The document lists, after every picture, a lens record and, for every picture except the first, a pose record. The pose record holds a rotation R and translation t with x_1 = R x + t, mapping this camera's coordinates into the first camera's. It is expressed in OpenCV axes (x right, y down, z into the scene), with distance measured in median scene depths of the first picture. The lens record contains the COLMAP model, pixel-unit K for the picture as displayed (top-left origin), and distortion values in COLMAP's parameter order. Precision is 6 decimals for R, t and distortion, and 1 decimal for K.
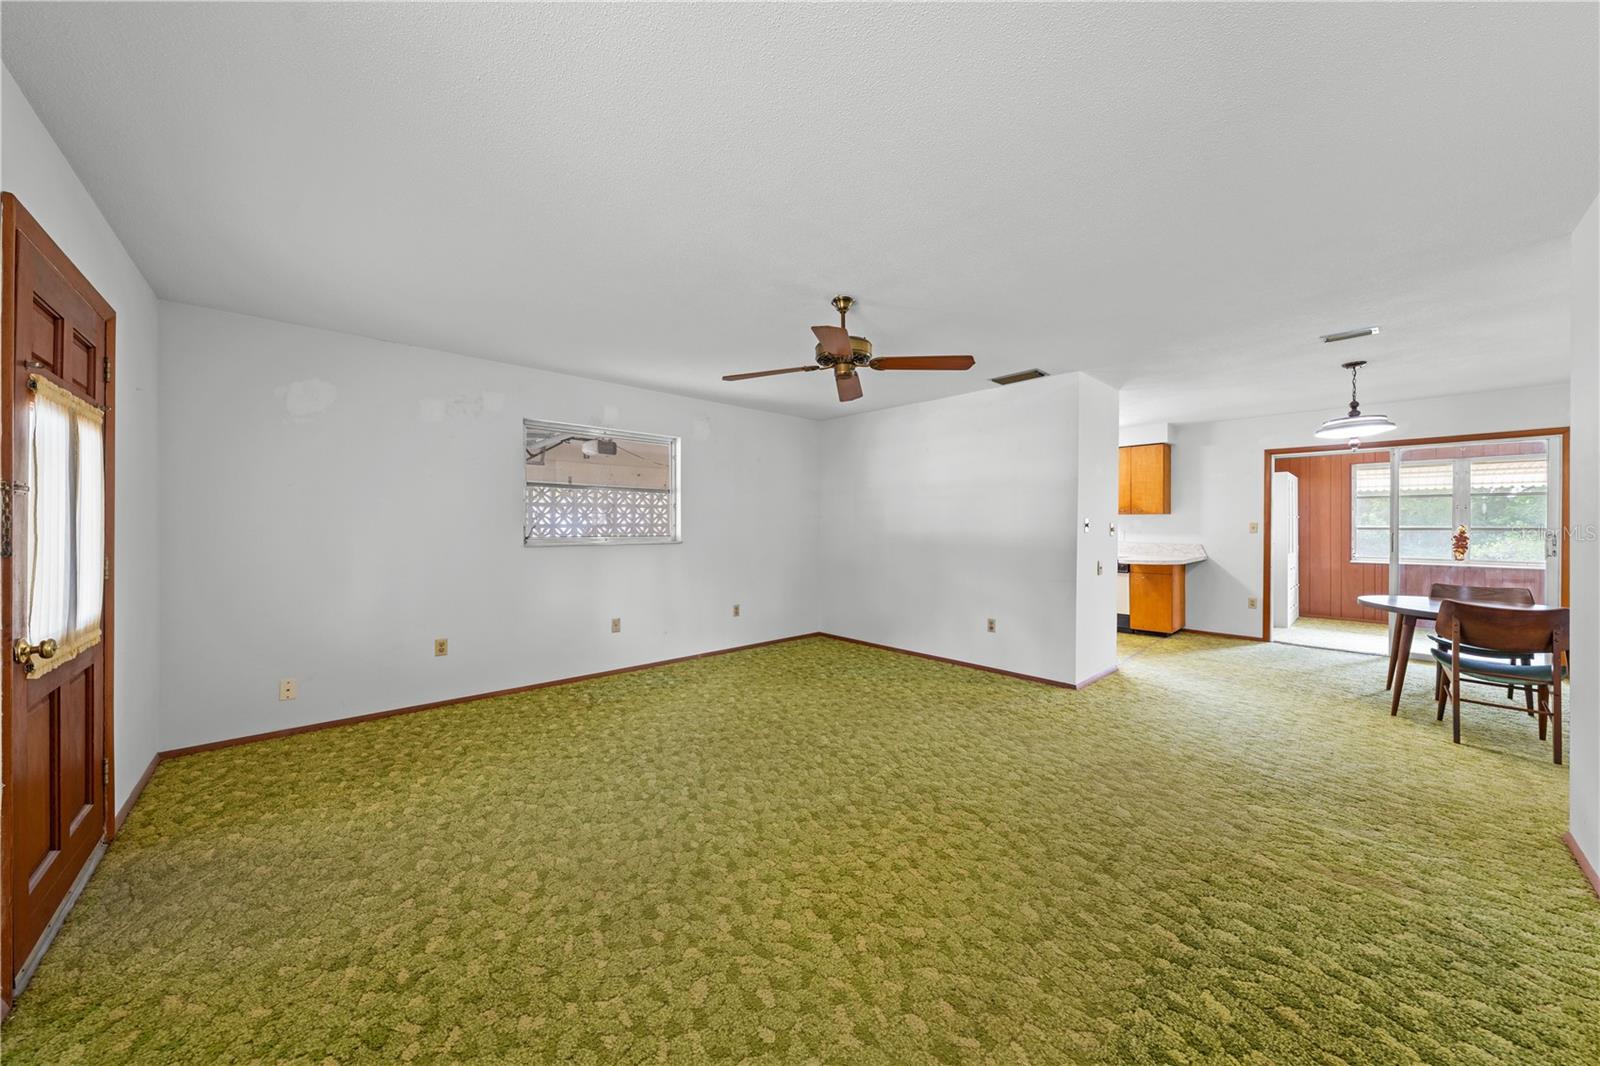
lens RADIAL K [[540.5, 0, 804.3], [0, 540.5, 529.7], [0, 0, 1]] dist [-0.003228, 0.000468]
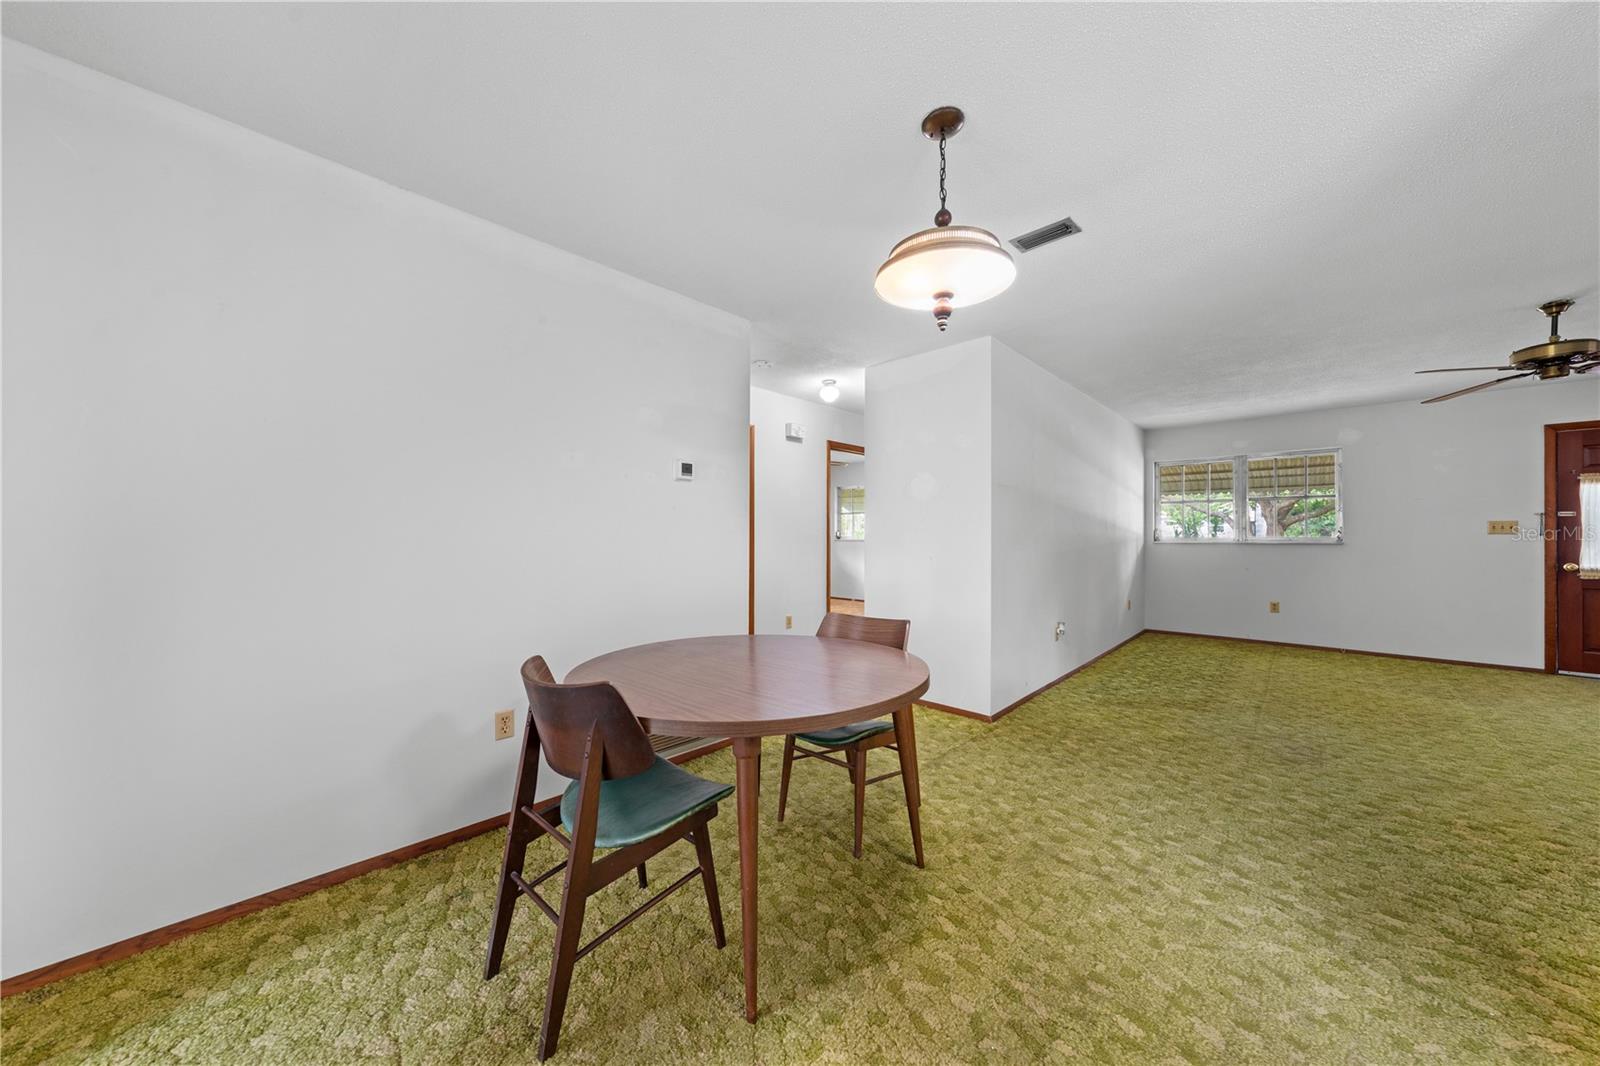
lens RADIAL K [[540.5, 0, 803.4], [0, 540.5, 536.5], [0, 0, 1]] dist [-0.003228, 0.000468]
pose [[-0.997859, -0.001838, -0.065379, 1.284522], [-0.002537, 0.999941, 0.010602, 0.012618], [0.065356, 0.010745, -0.997804, 1.566296]]
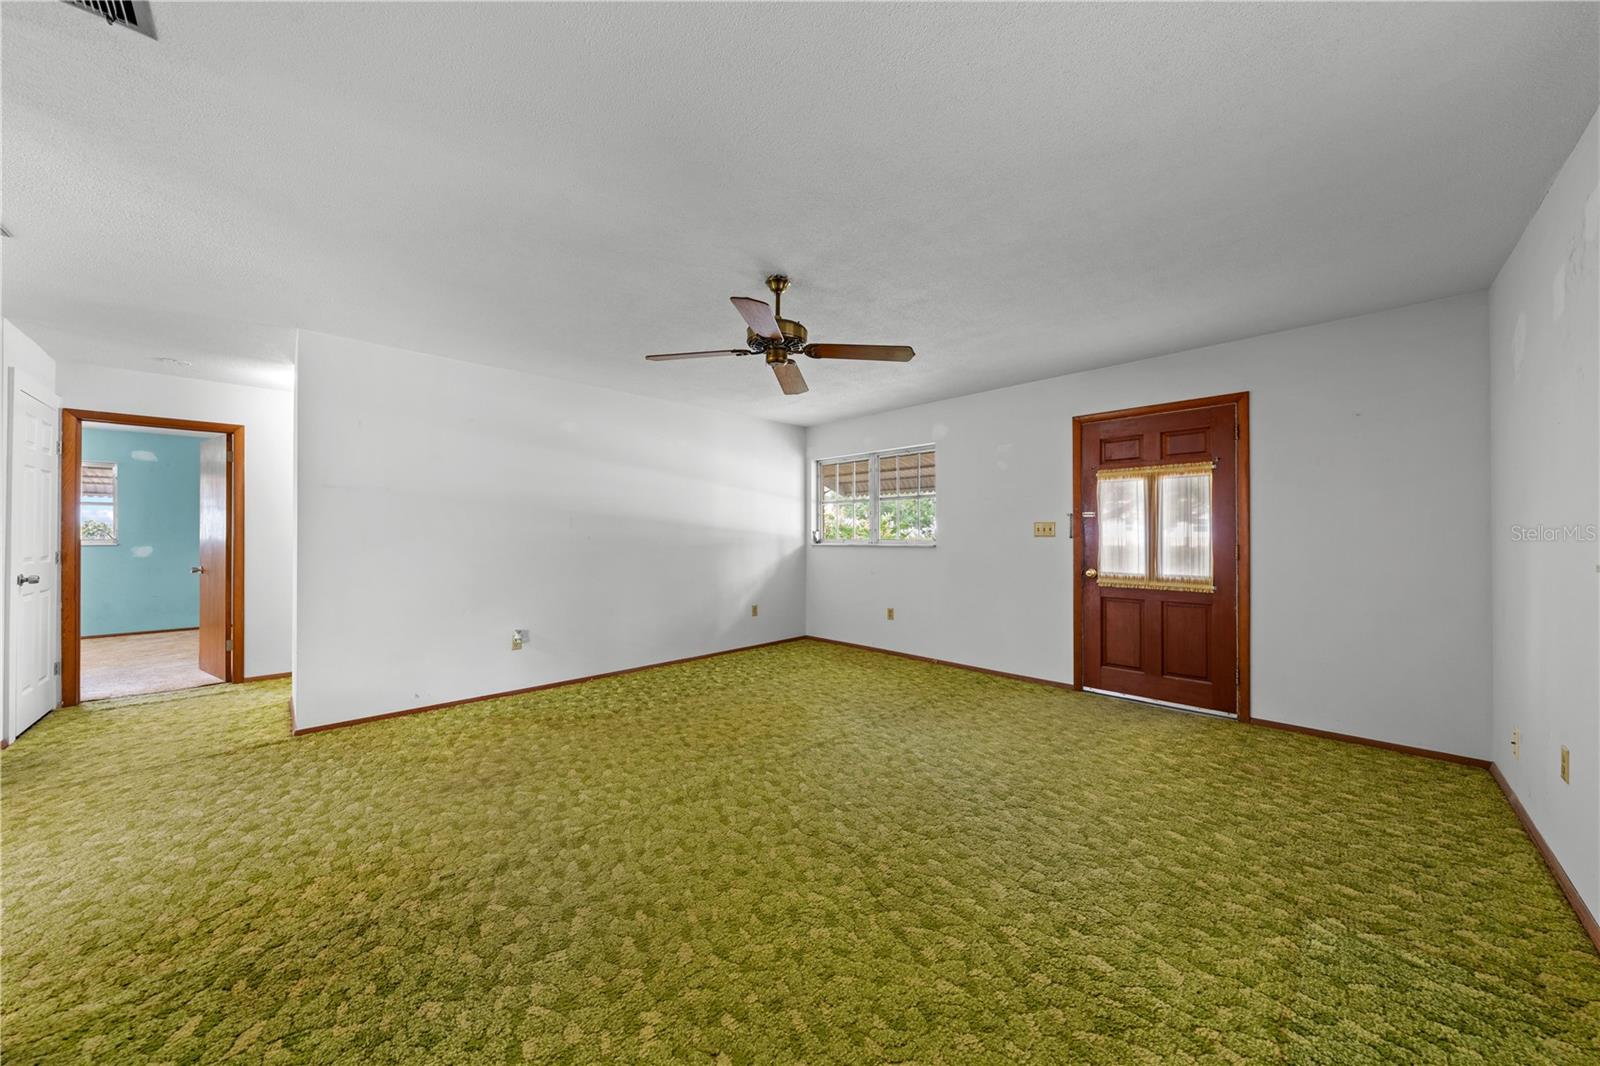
lens RADIAL K [[540.5, 0, 803.6], [0, 540.5, 535.9], [0, 0, 1]] dist [-0.003228, 0.000468]
pose [[-0.999526, -0.002680, -0.030654, 0.045340], [-0.002987, 0.999946, 0.009990, 0.004317], [0.030625, 0.010077, -0.999480, 1.555990]]
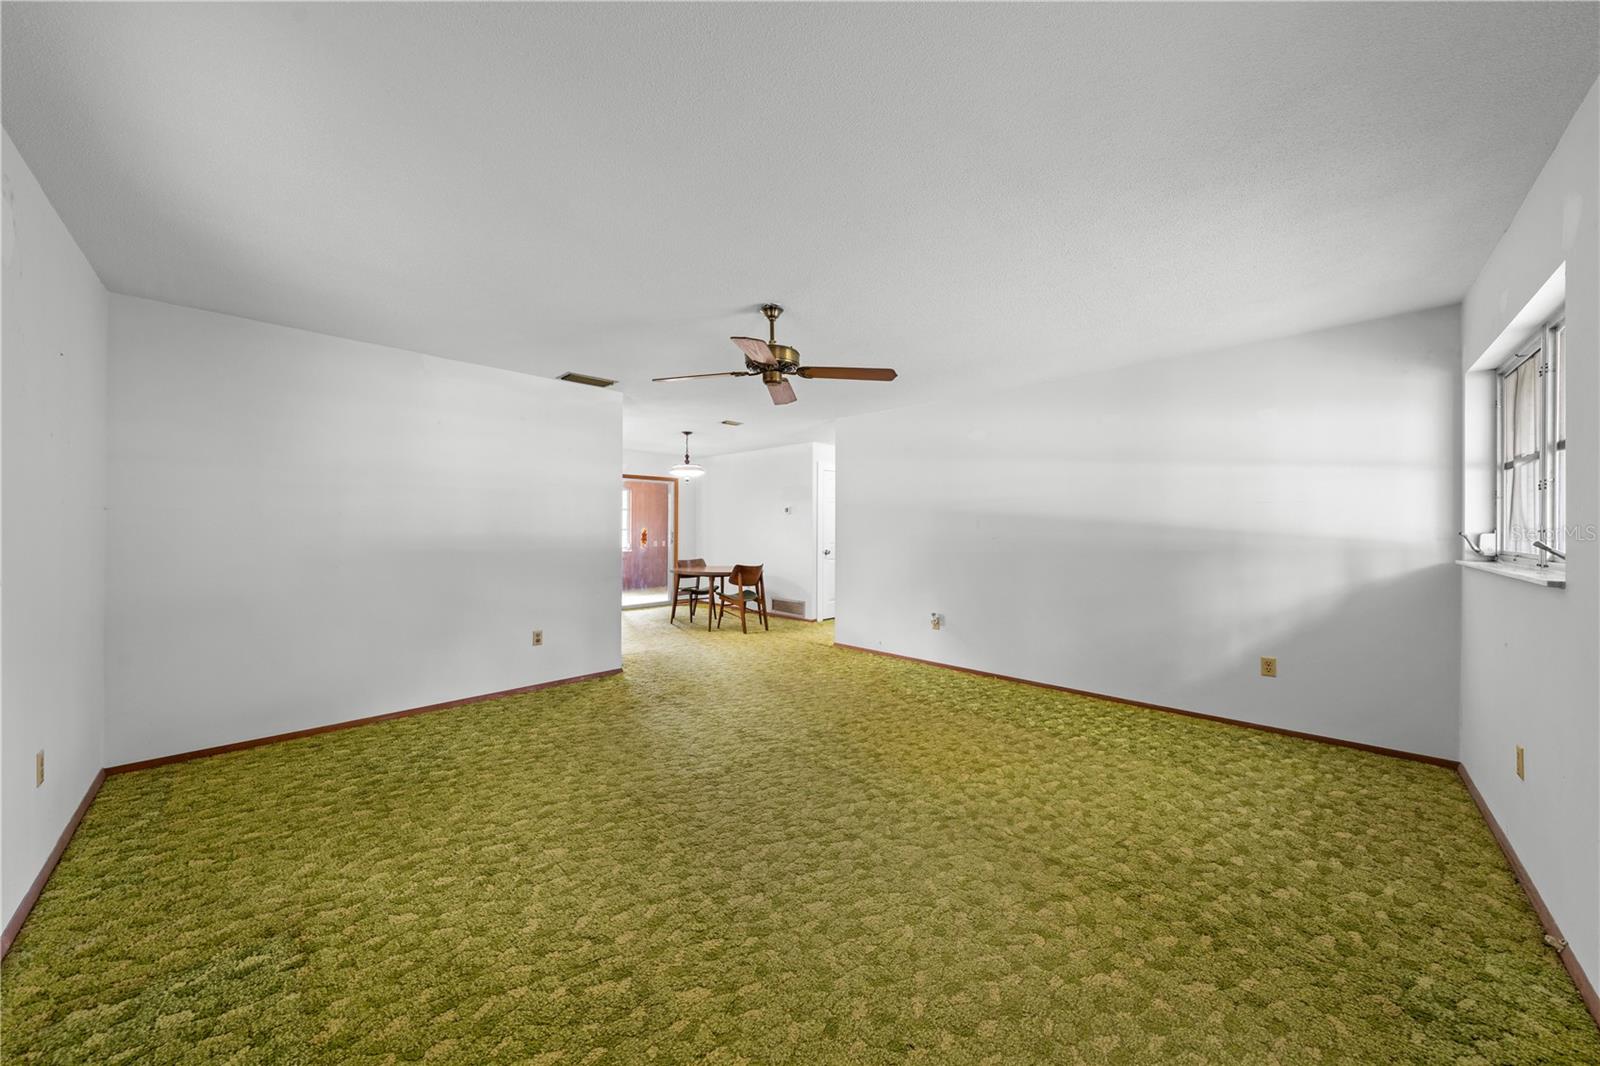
lens RADIAL K [[540.5, 0, 801.3], [0, 540.5, 534.2], [0, 0, 1]] dist [-0.003228, 0.000468]
pose [[-0.049023, -0.011308, 0.998734, -0.764798], [0.006186, 0.999913, 0.011625, -0.005923], [-0.998778, 0.006749, -0.048949, 0.799511]]
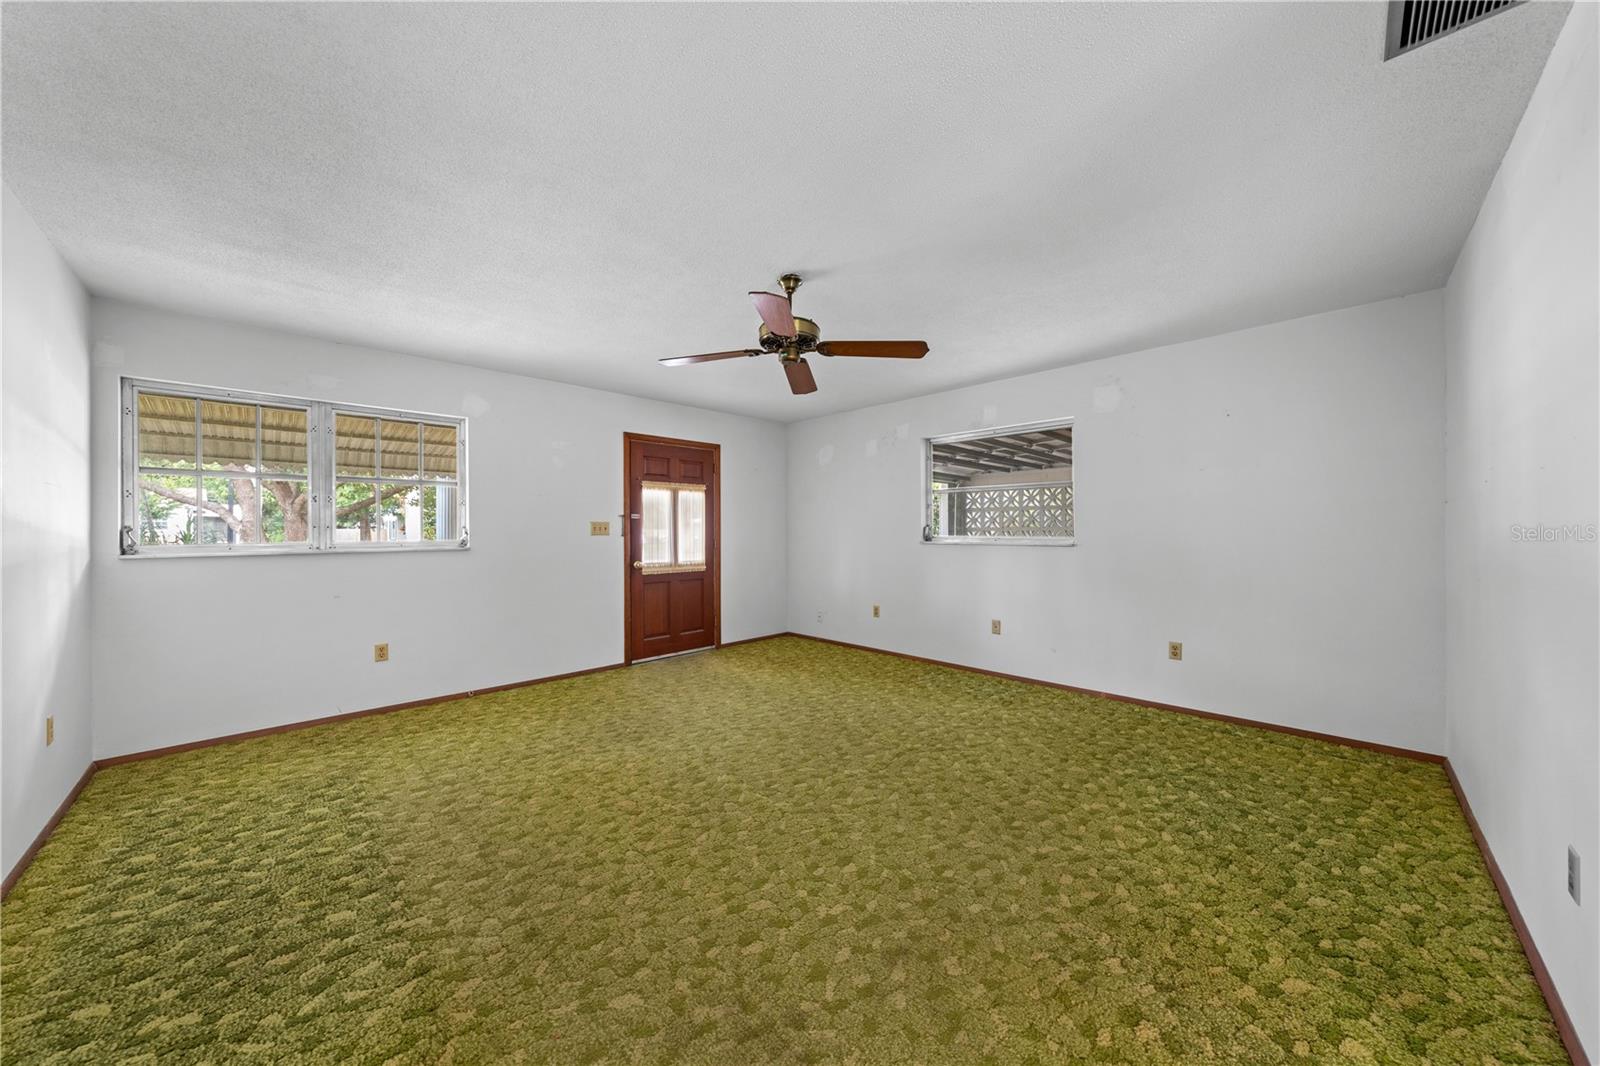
lens RADIAL K [[540.5, 0, 801.6], [0, 540.5, 527.0], [0, 0, 1]] dist [-0.003228, 0.000468]
pose [[0.033325, -0.009299, -0.999401, 0.806727], [-0.004121, 0.999947, -0.009441, 0.007511], [0.999436, 0.004433, 0.033285, 0.795270]]
